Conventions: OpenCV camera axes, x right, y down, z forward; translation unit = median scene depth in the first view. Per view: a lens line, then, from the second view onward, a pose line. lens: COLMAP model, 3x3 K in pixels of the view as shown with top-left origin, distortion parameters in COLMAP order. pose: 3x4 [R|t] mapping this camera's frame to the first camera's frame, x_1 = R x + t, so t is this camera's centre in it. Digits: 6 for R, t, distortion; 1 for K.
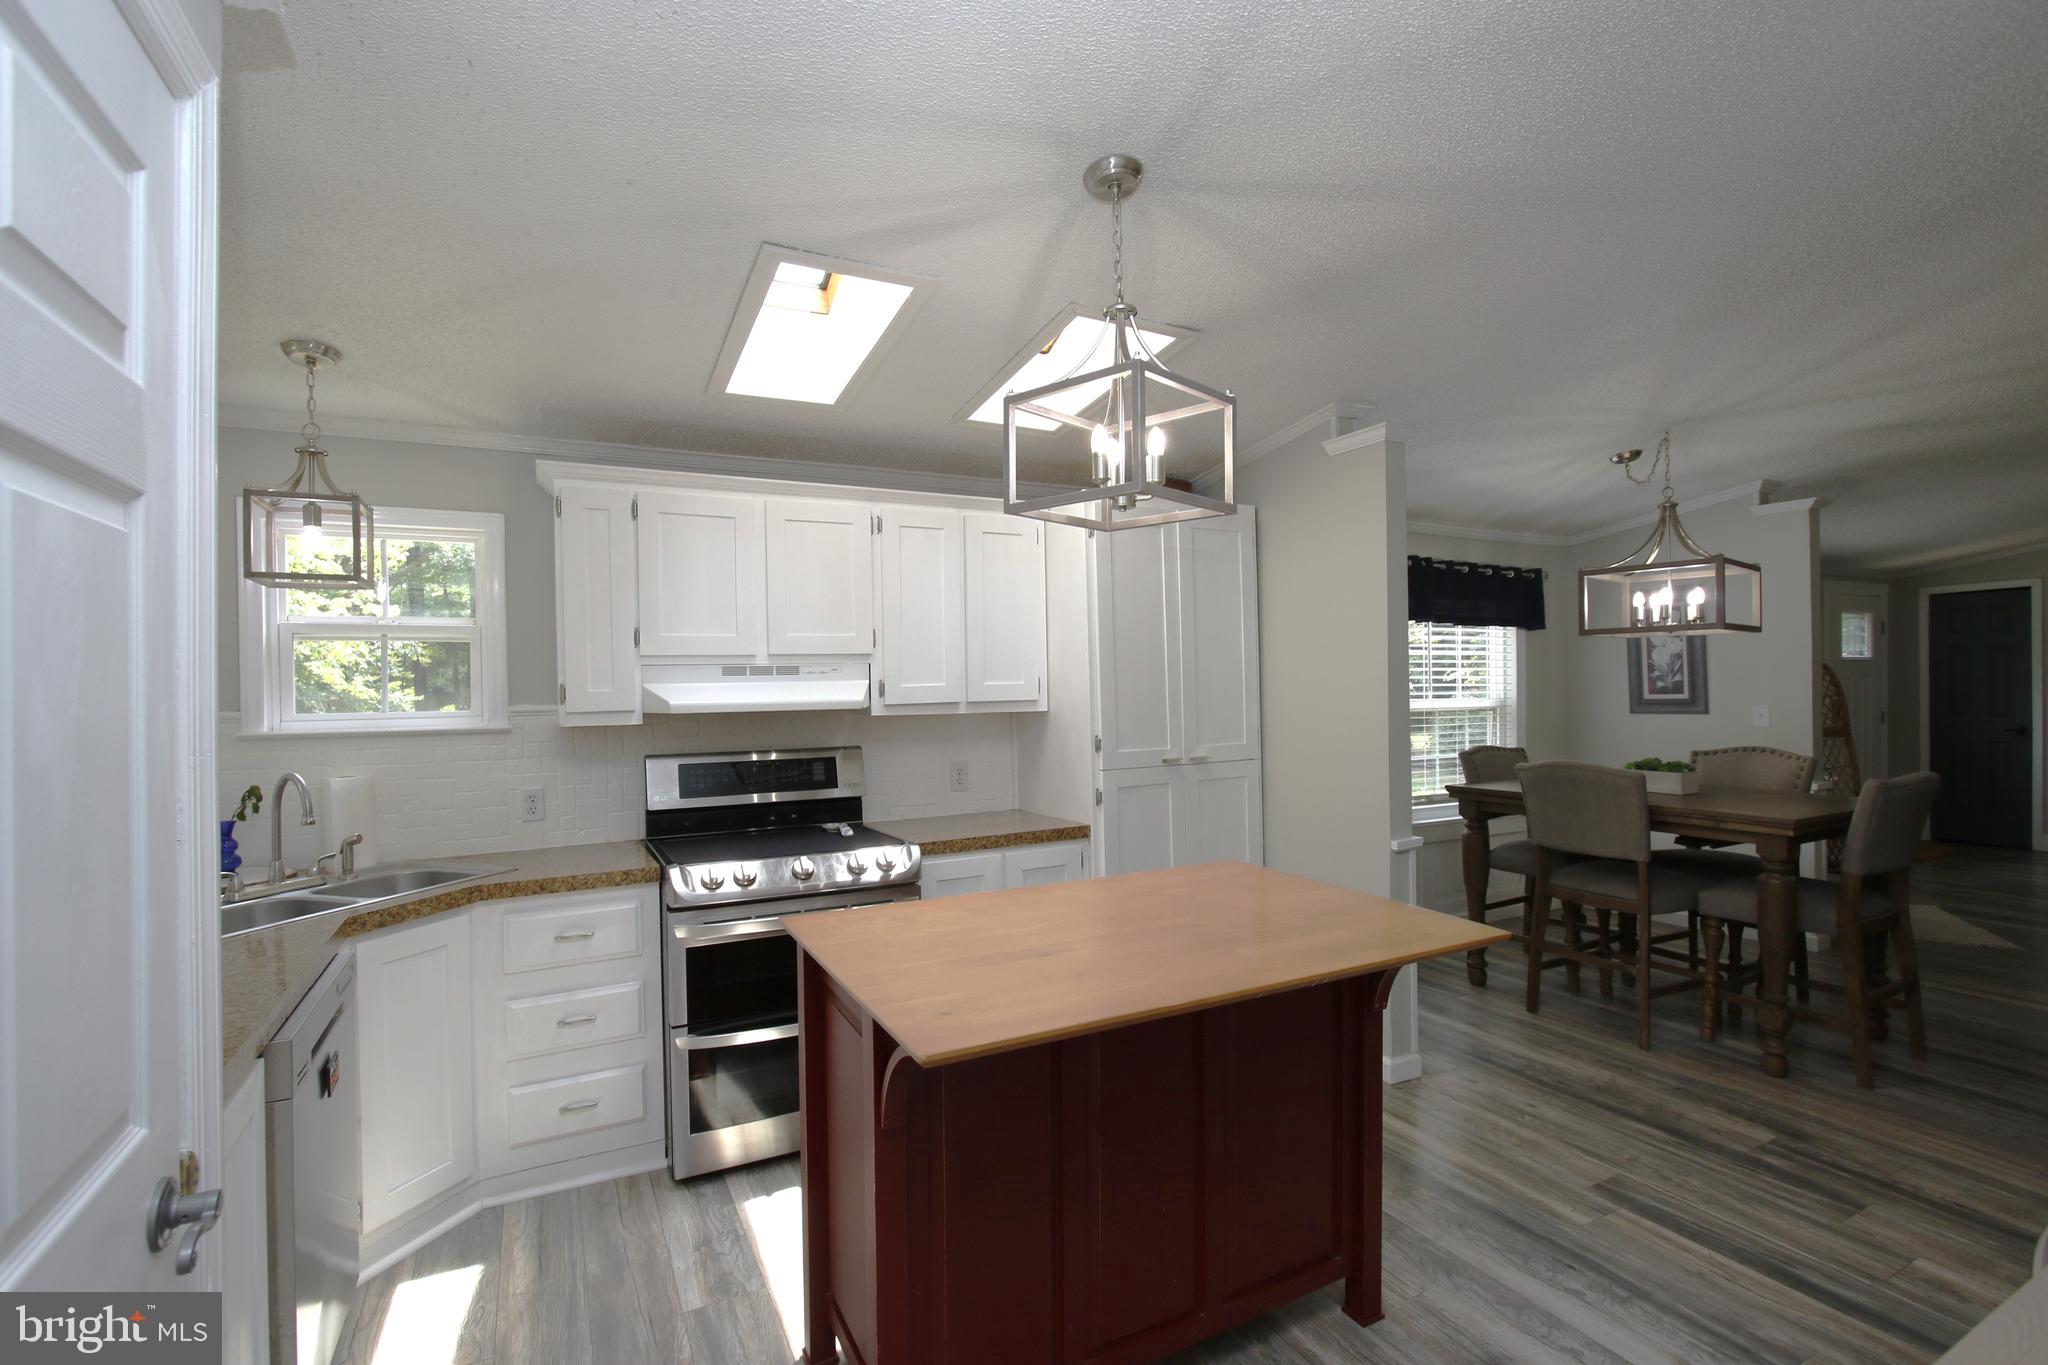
lens RADIAL K [[949.6, 0, 1024.0], [0, 949.6, 682.5], [0, 0, 1]] dist [-0.003910, 0.000641]
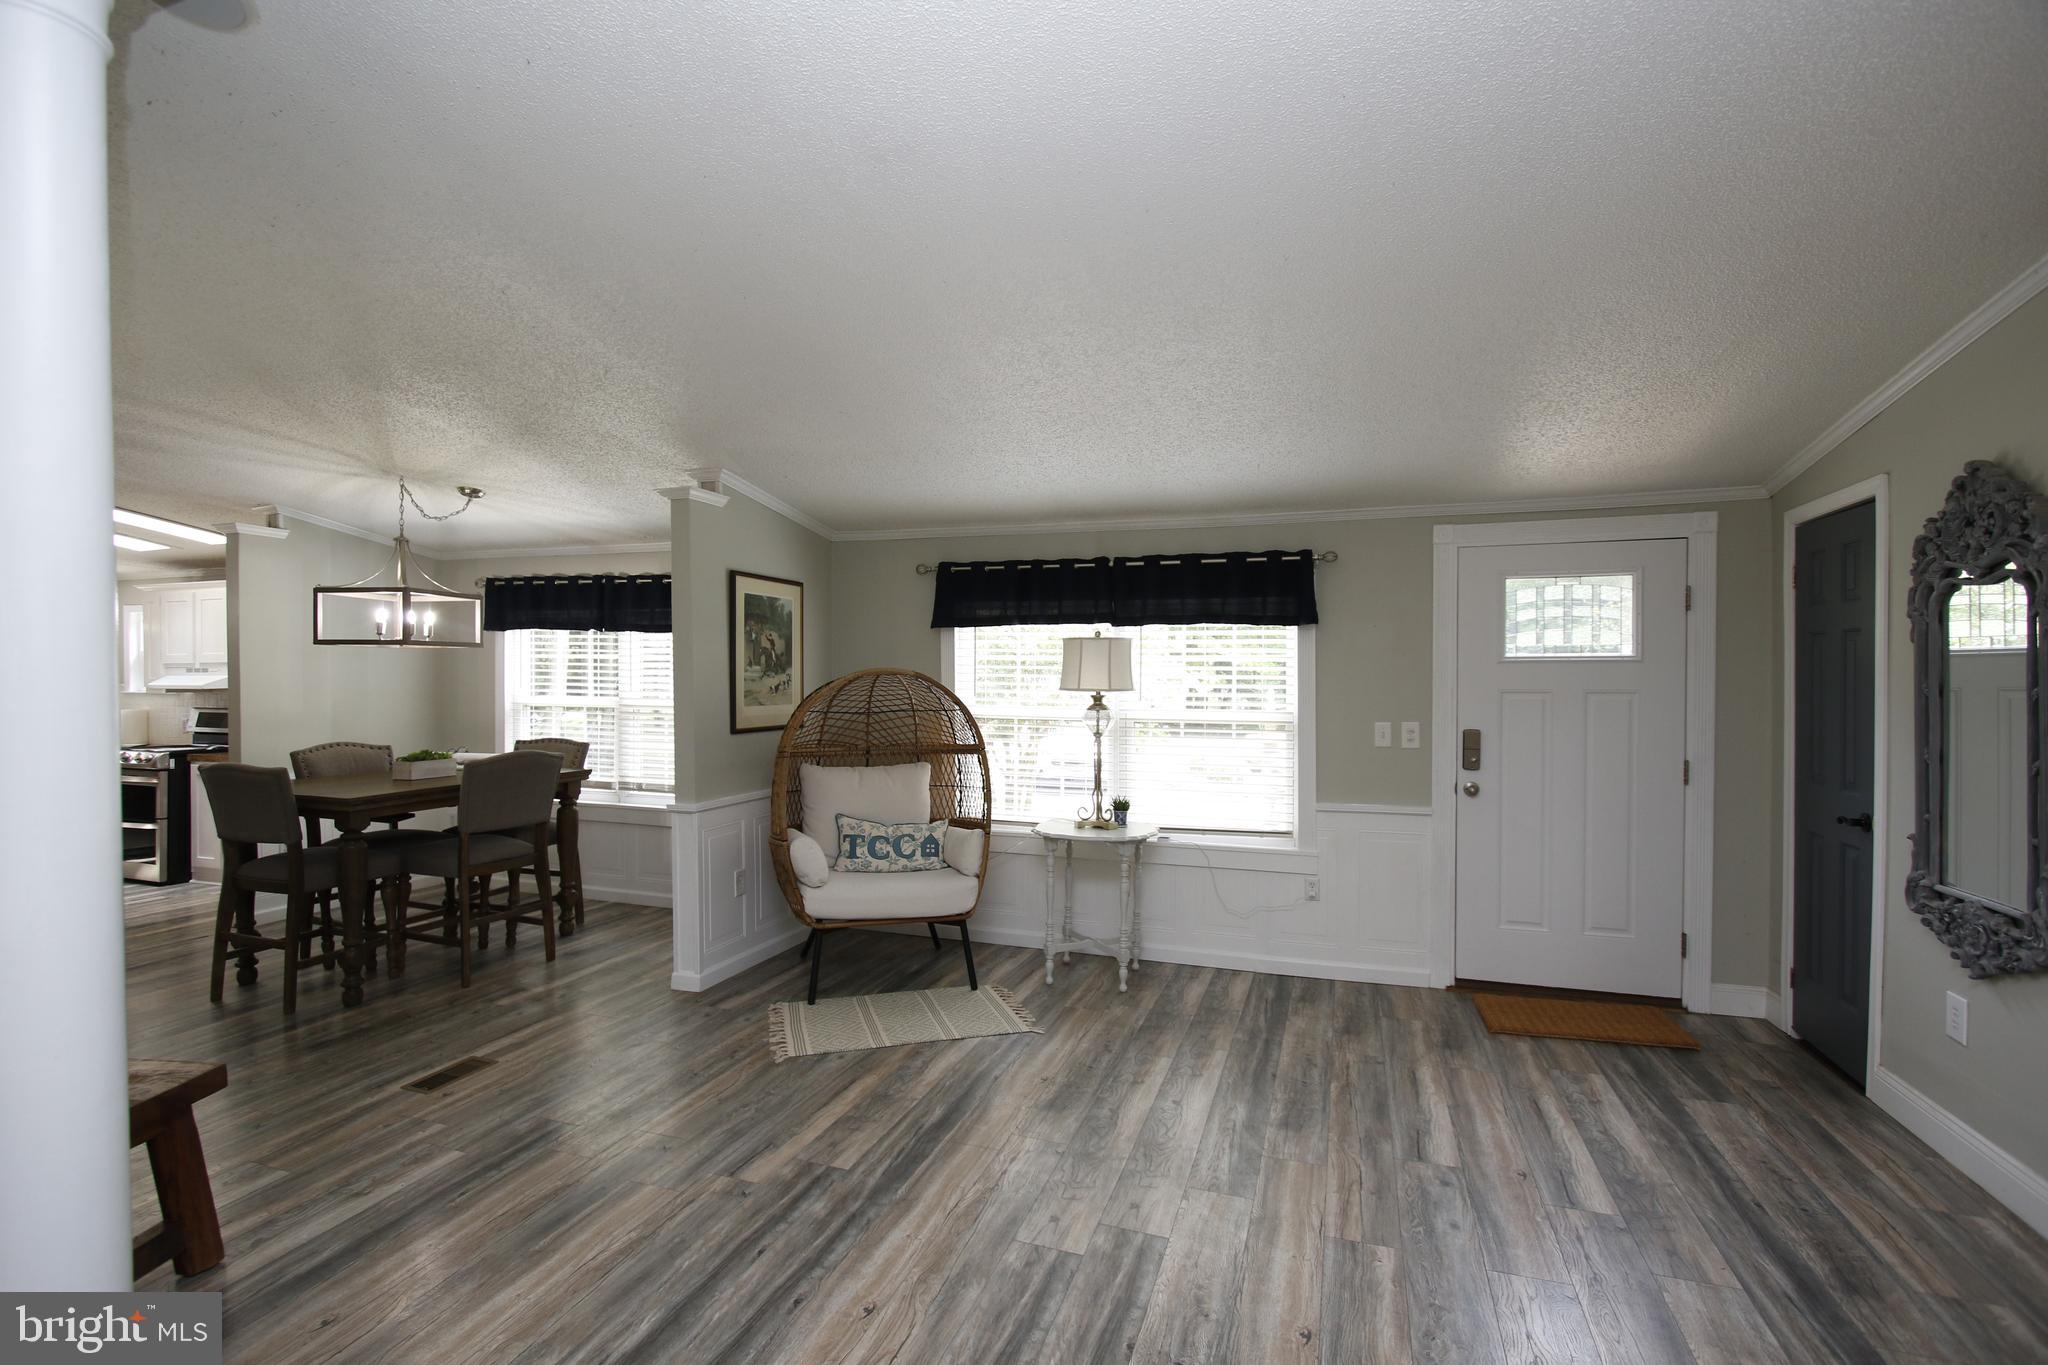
lens RADIAL K [[949.6, 0, 1024.0], [0, 949.6, 682.5], [0, 0, 1]] dist [-0.003910, 0.000641]
pose [[0.691465, -0.004481, -0.722396, 2.670447], [-0.018334, 0.999550, -0.023750, 0.033673], [0.722177, 0.029666, 0.691072, 0.841010]]
